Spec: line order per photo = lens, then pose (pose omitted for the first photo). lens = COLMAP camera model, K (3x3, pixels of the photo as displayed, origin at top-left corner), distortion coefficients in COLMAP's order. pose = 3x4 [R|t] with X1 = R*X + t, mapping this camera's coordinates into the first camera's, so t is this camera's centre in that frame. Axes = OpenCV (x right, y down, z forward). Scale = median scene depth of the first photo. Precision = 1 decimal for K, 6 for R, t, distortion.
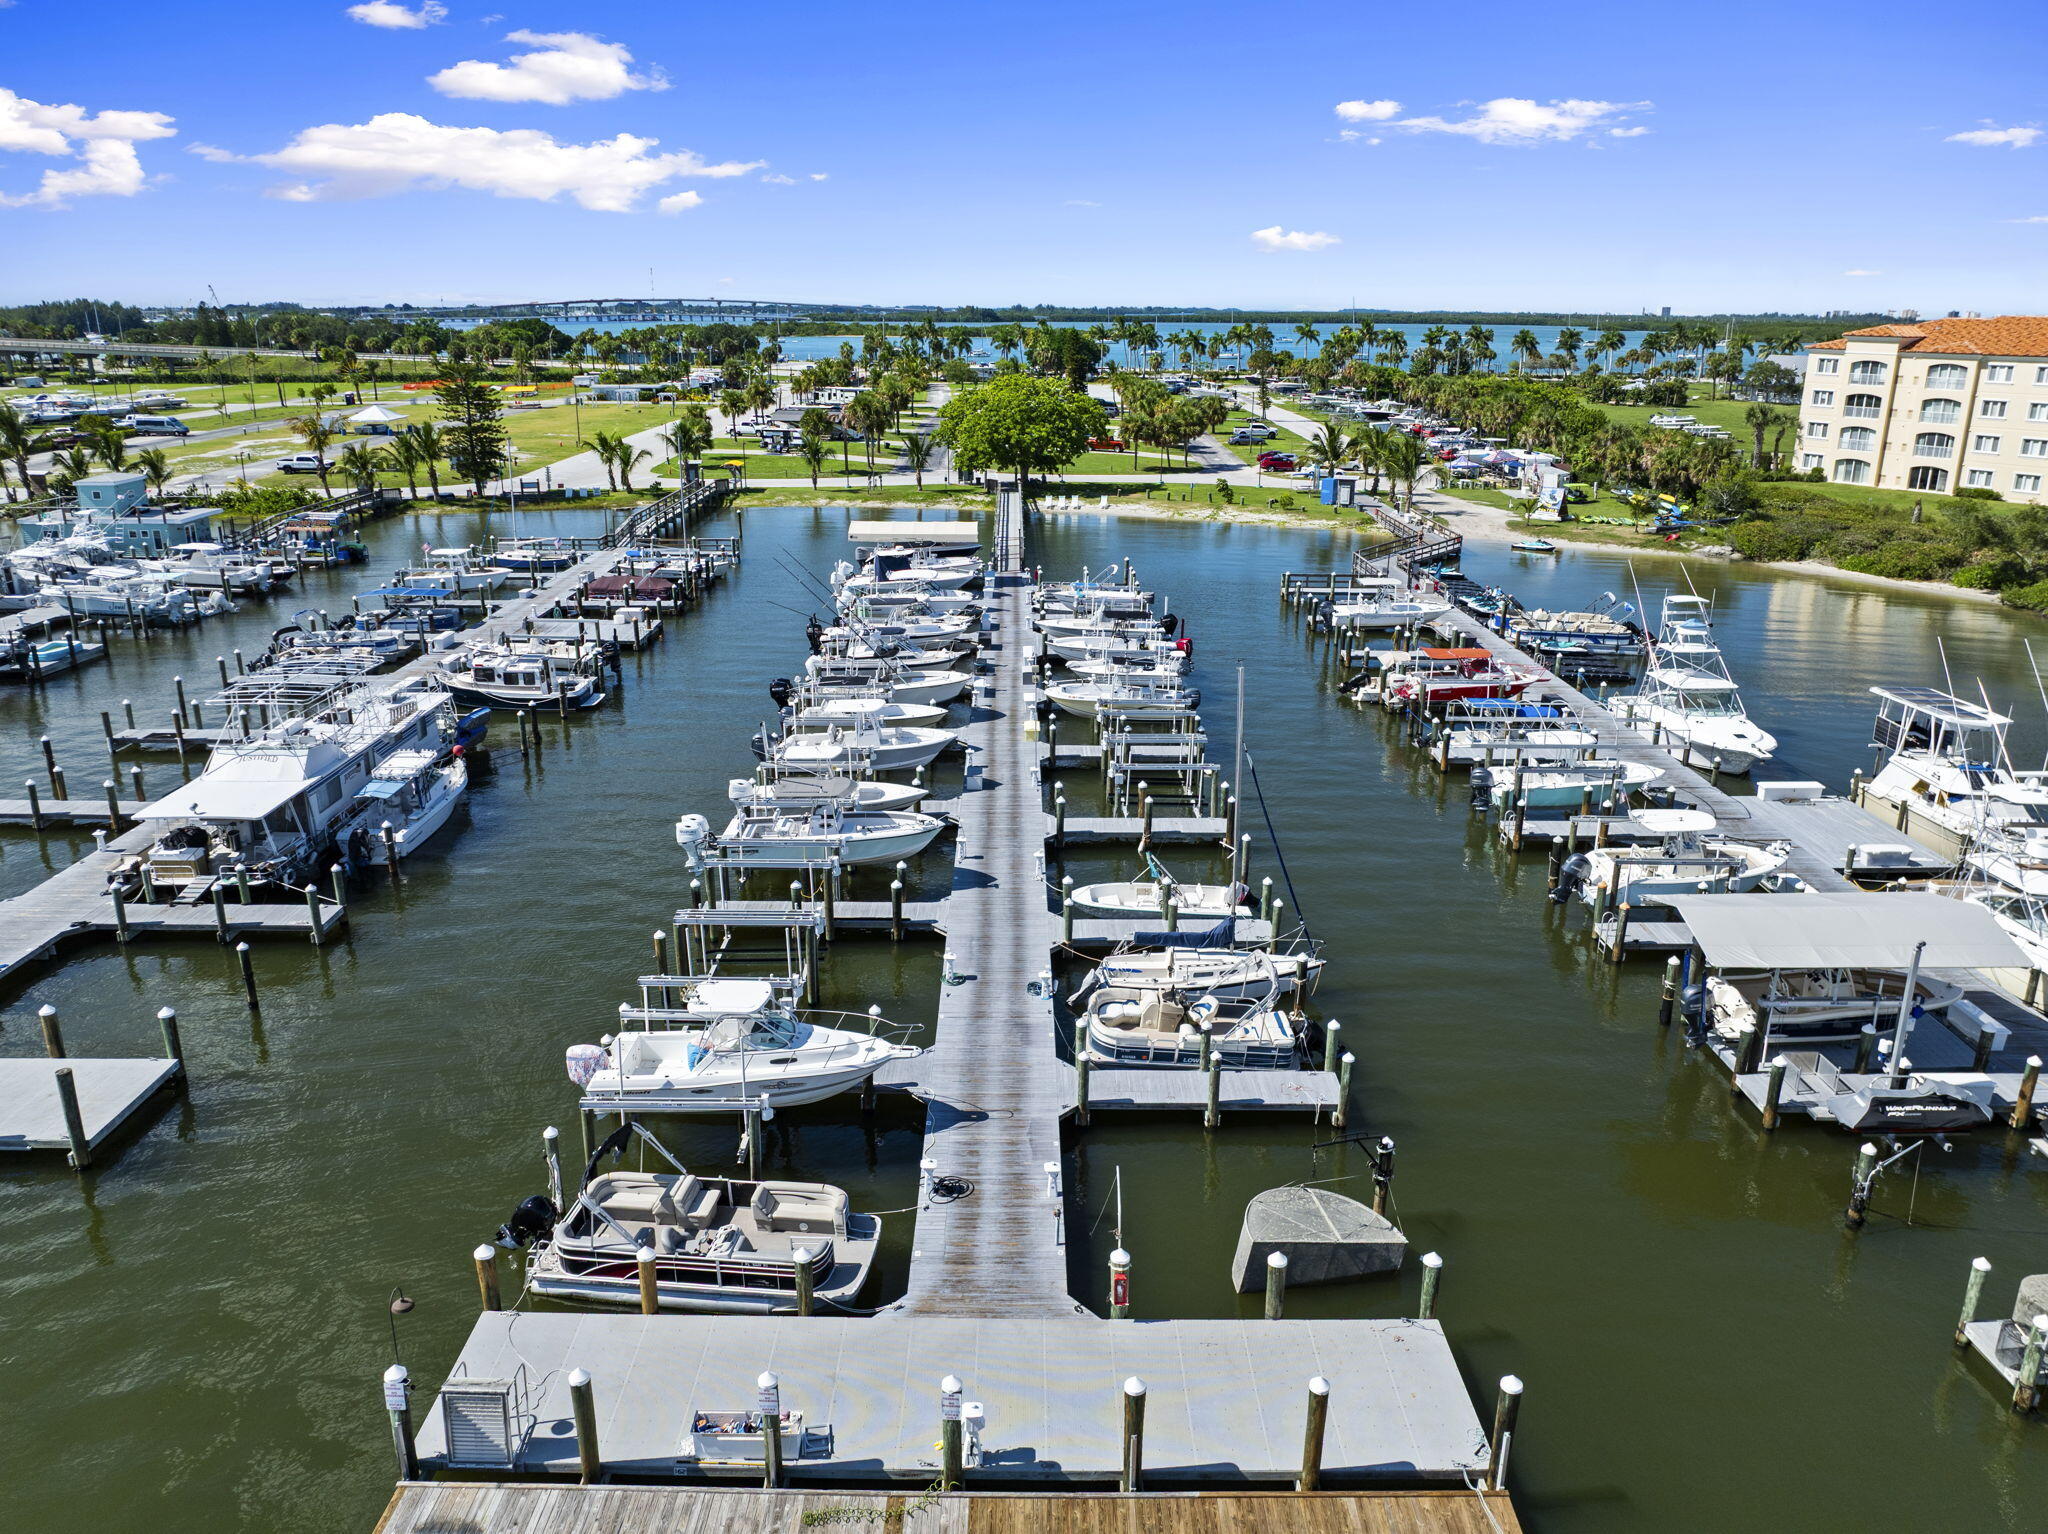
lens RADIAL K [[1445.9, 0, 1014.5], [0, 1445.9, 762.1], [0, 0, 1]] dist [-0.038617, 0.000338]
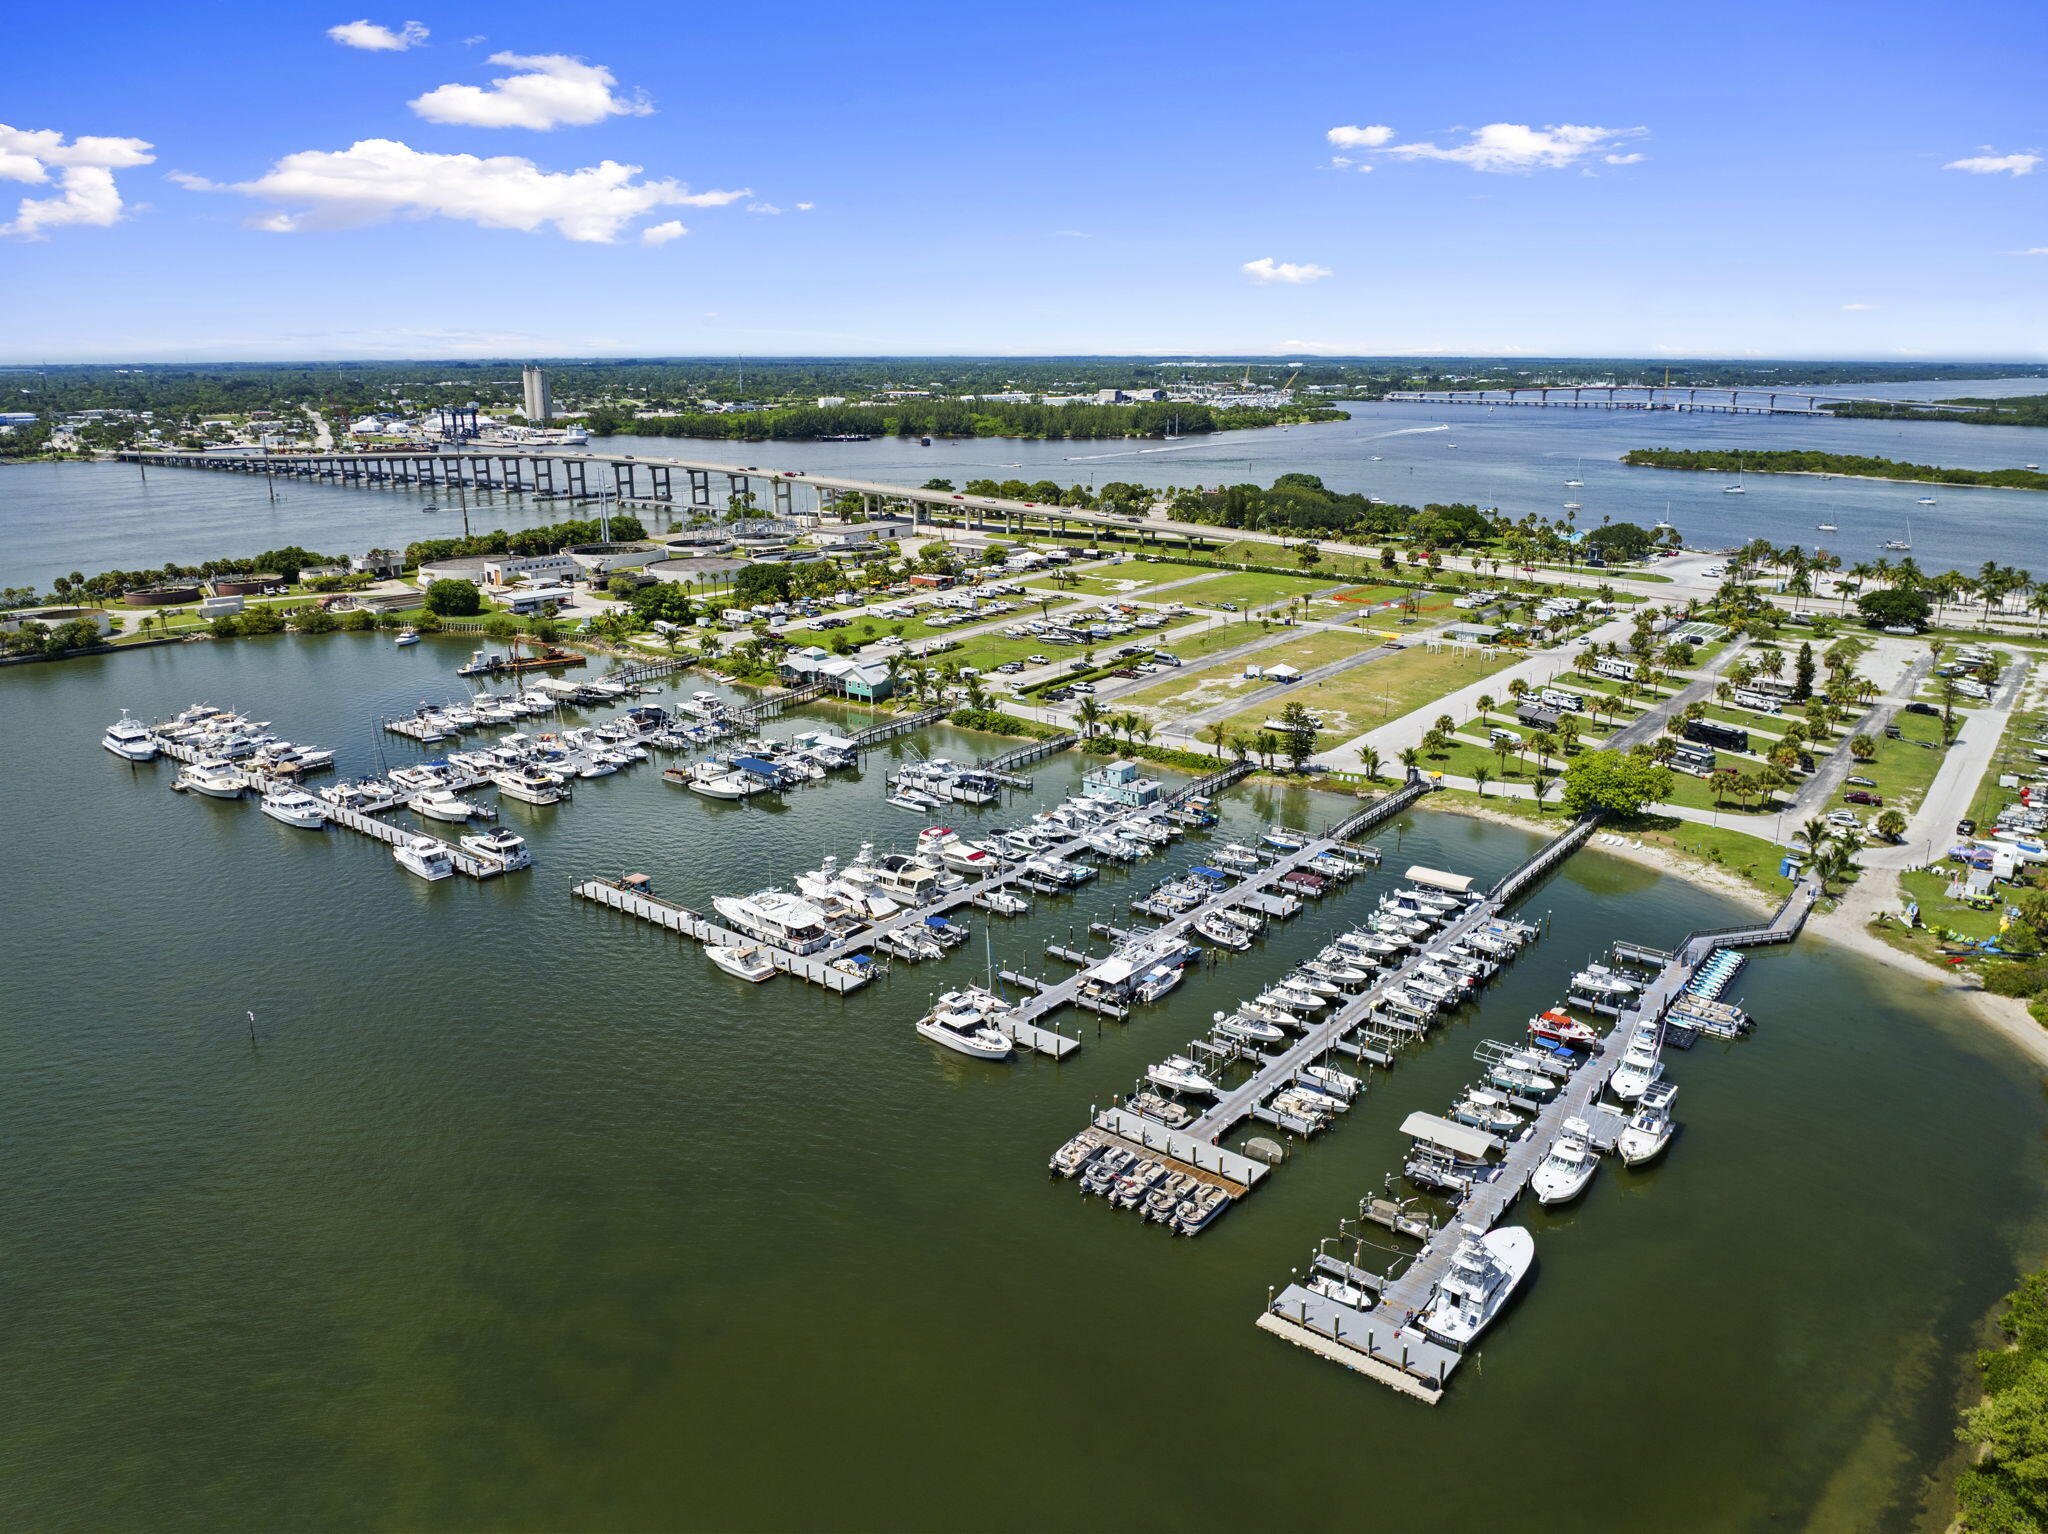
lens RADIAL K [[1473.0, 0, 1015.3], [0, 1473.0, 807.6], [0, 0, 1]] dist [-0.031999, -0.001709]
pose [[0.787986, 0.185873, -0.586966, 0.554985], [-0.184156, 0.980852, 0.063380, -0.235099], [0.587507, 0.058151, 0.807127, -0.878606]]
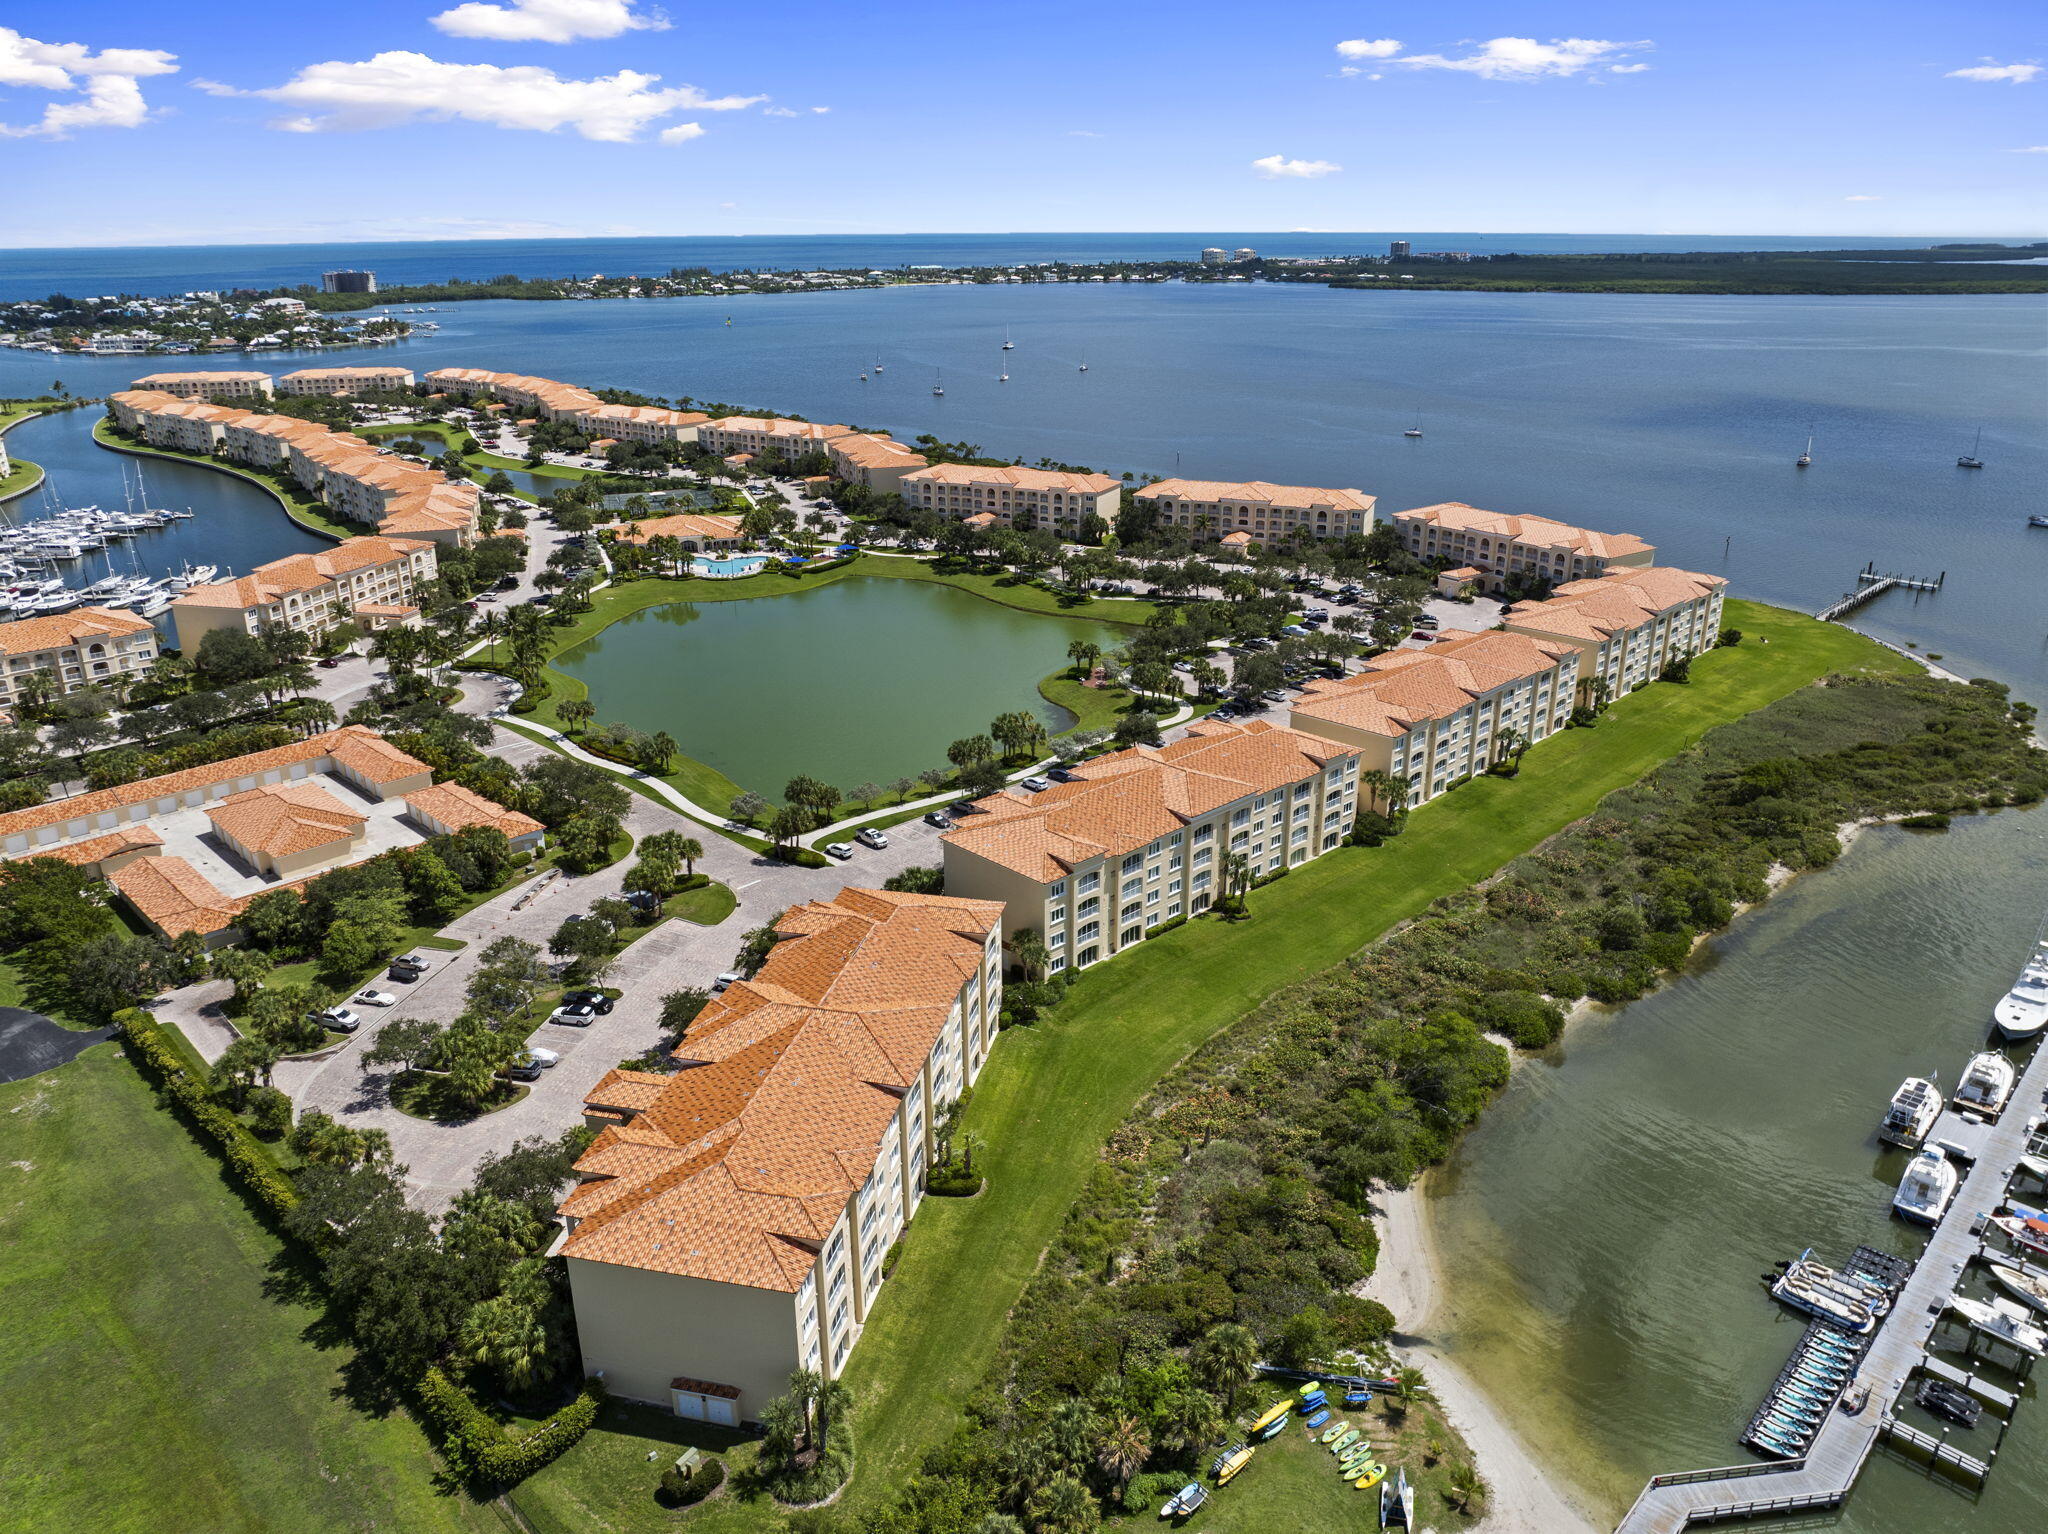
lens RADIAL K [[1438.7, 0, 1013.1], [0, 1438.7, 765.0], [0, 0, 1]] dist [-0.032072, -0.003597]
pose [[-0.707250, -0.247806, 0.662110, 0.109133], [0.220188, 0.812759, 0.539389, -1.080967], [-0.671799, 0.527272, -0.520260, 1.471725]]
